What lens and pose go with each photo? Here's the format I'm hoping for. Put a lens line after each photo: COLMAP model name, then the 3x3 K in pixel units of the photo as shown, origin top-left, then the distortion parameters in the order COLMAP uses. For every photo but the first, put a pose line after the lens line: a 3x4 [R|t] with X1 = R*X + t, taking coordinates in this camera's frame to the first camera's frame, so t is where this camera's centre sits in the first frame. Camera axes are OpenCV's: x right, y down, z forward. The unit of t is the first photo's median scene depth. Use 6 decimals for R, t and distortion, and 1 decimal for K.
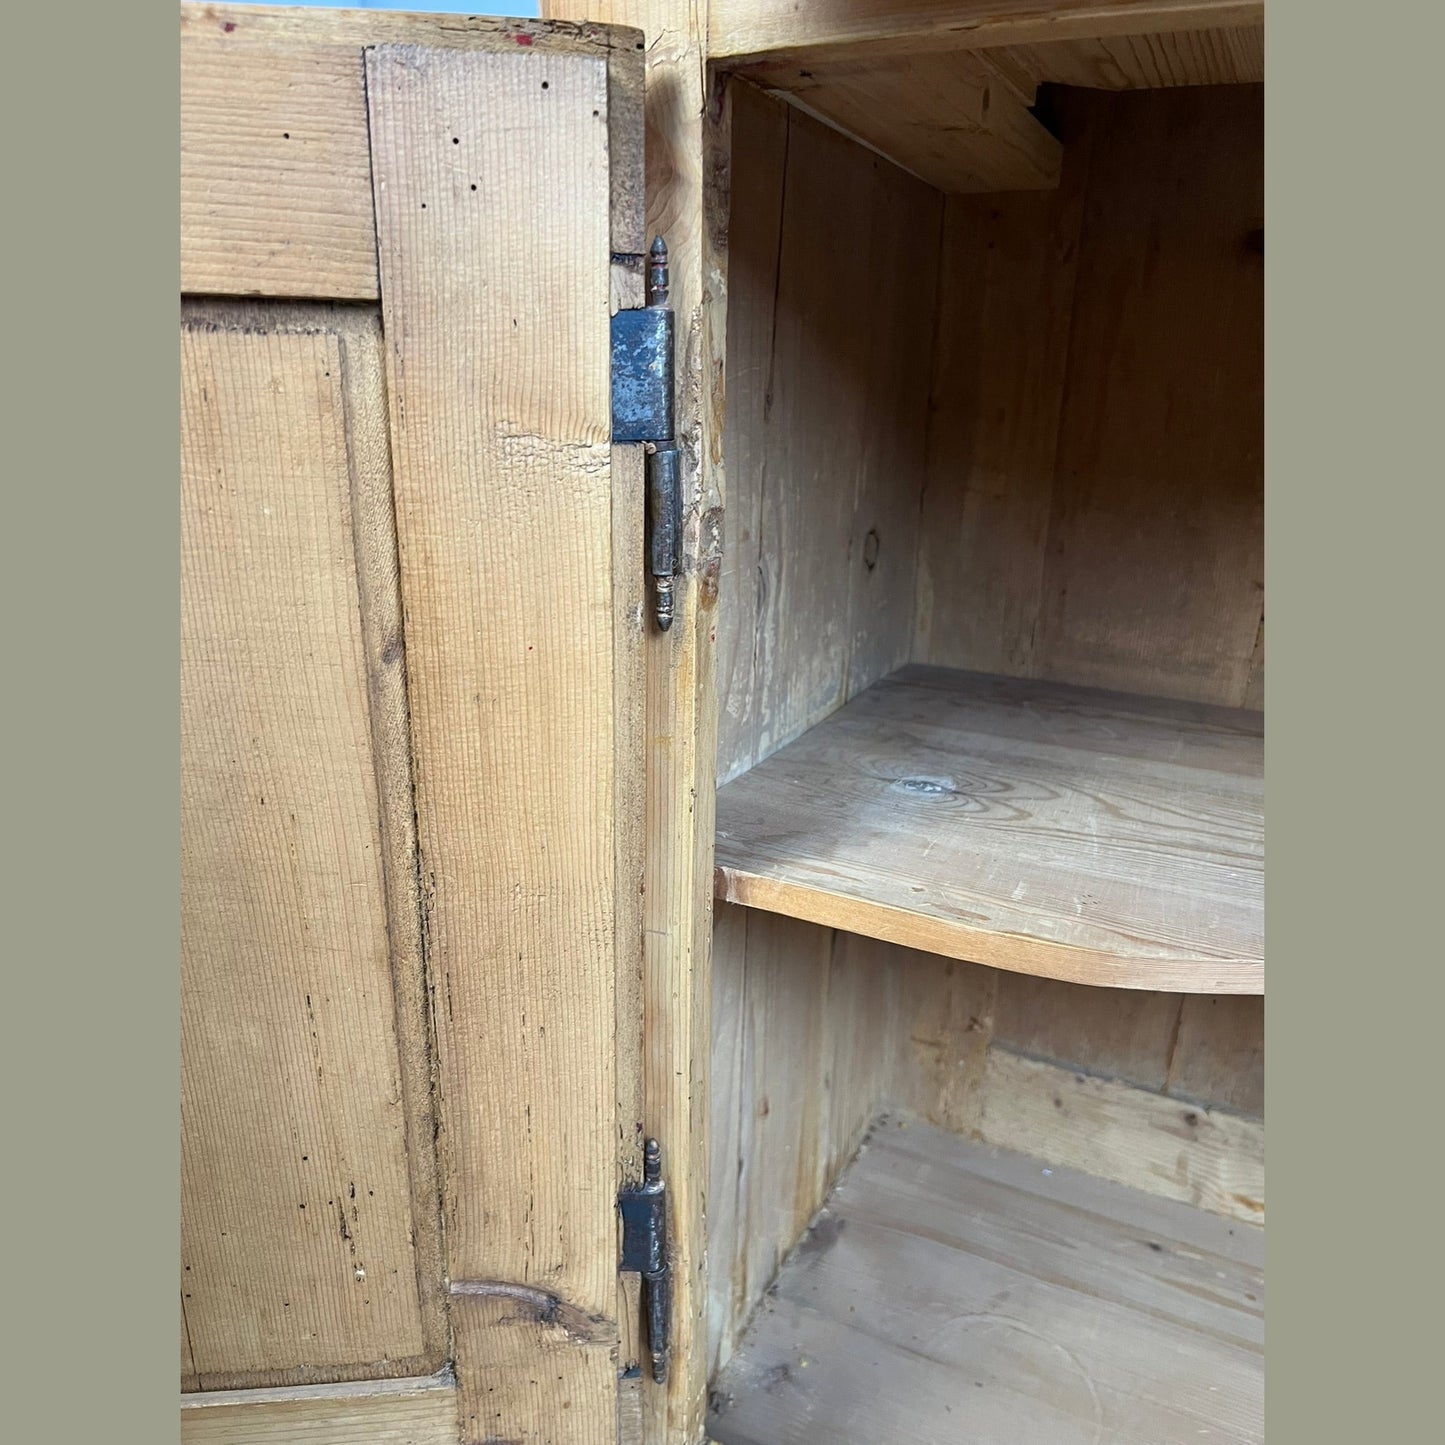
lens RADIAL K [[1216.9, 0, 730.5], [0, 1216.9, 733.2], [0, 0, 1]] dist [0.020376, -0.027618]
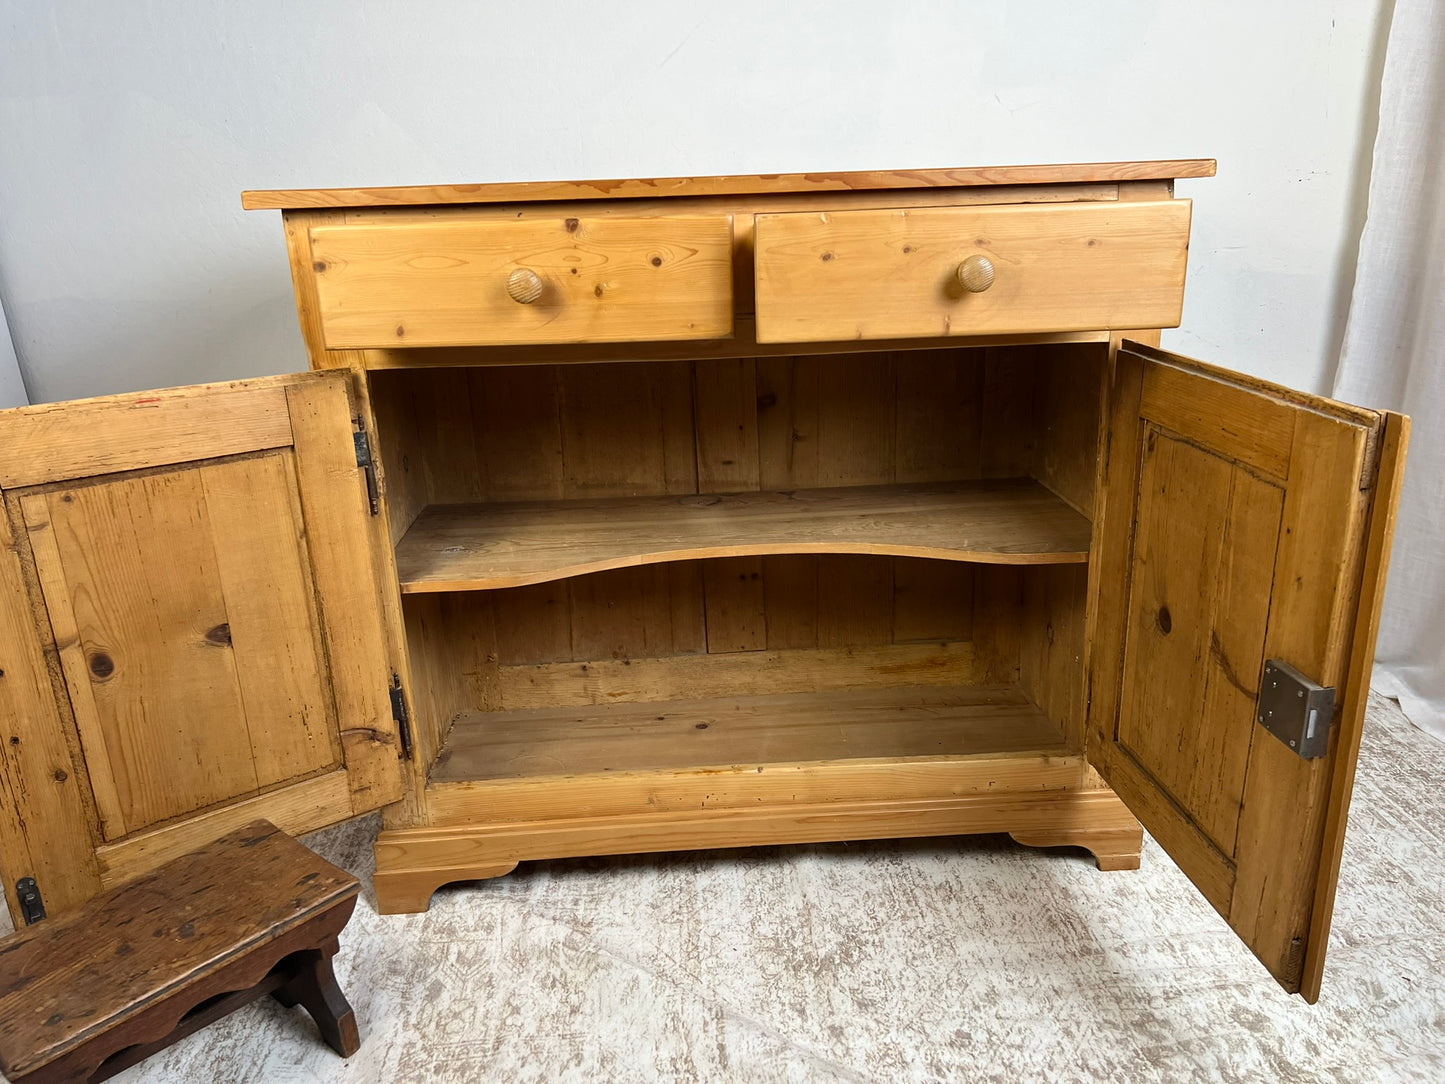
lens RADIAL K [[1098.6, 0, 716.0], [0, 1098.6, 543.5], [0, 0, 1]] dist [0.033131, -0.052478]
pose [[0.883233, -0.203919, 0.422275, -0.461453], [0.201471, 0.978168, 0.050965, 0.027209], [-0.423448, 0.040062, 0.905034, -1.923032]]
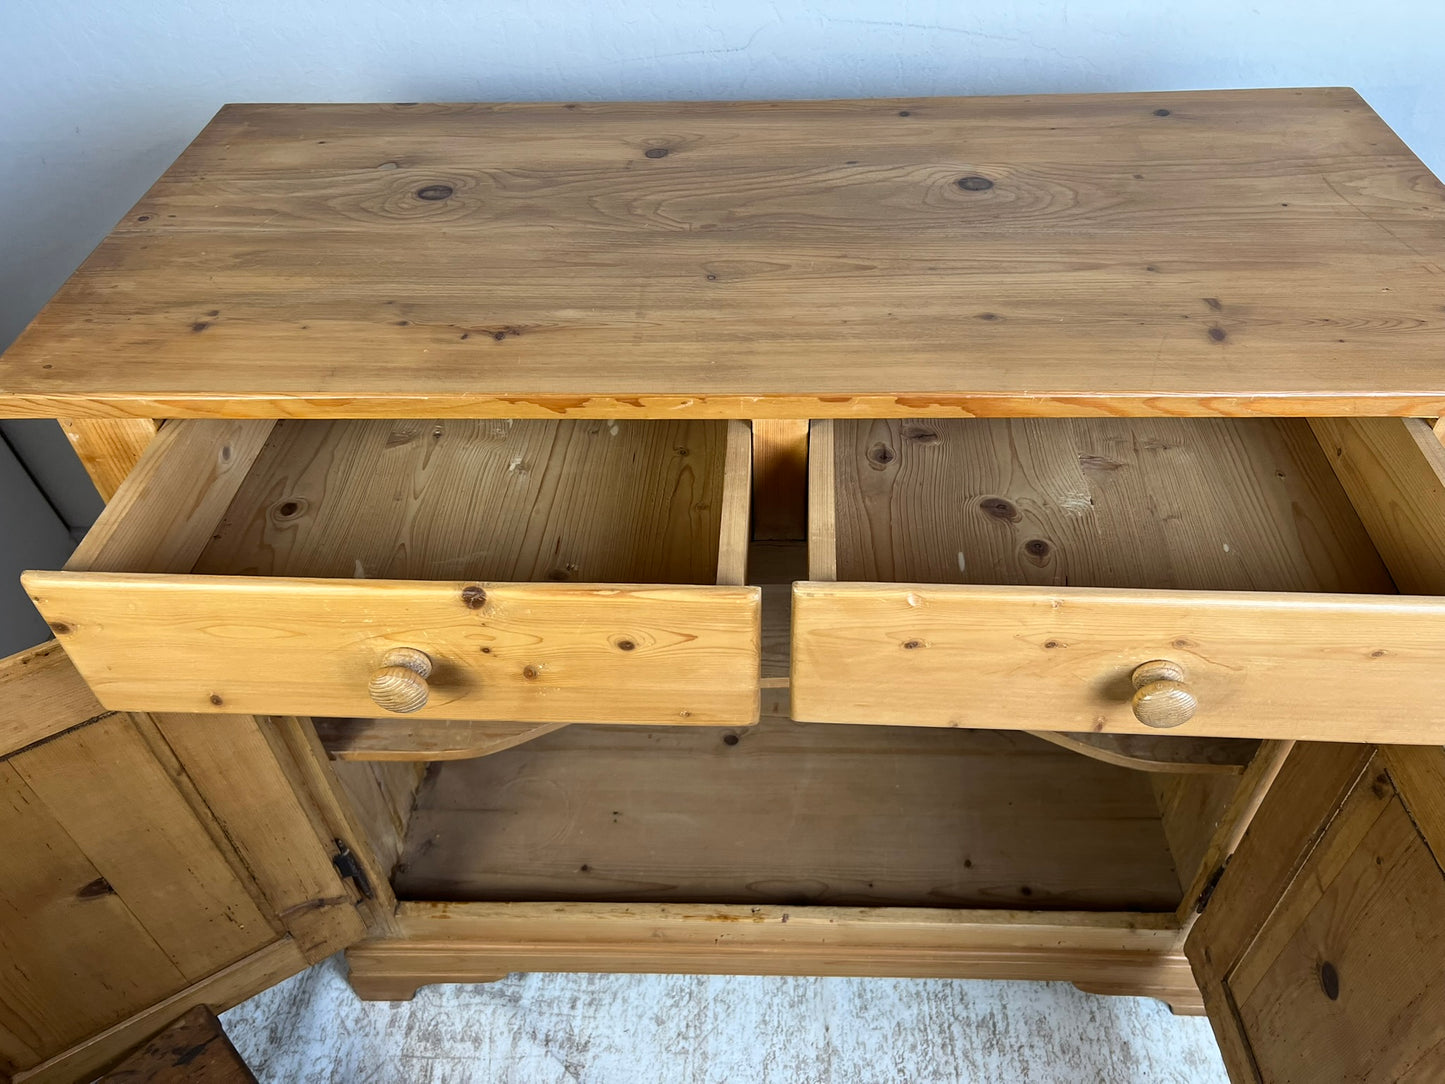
lens RADIAL K [[1098.6, 0, 720.3], [0, 1098.6, 542.9], [0, 0, 1]] dist [0.033131, -0.052478]
pose [[0.917963, -0.308336, 0.249544, 0.284114], [0.174357, 0.878718, 0.444358, -1.097054], [-0.356290, -0.364394, 0.860392, -1.044892]]
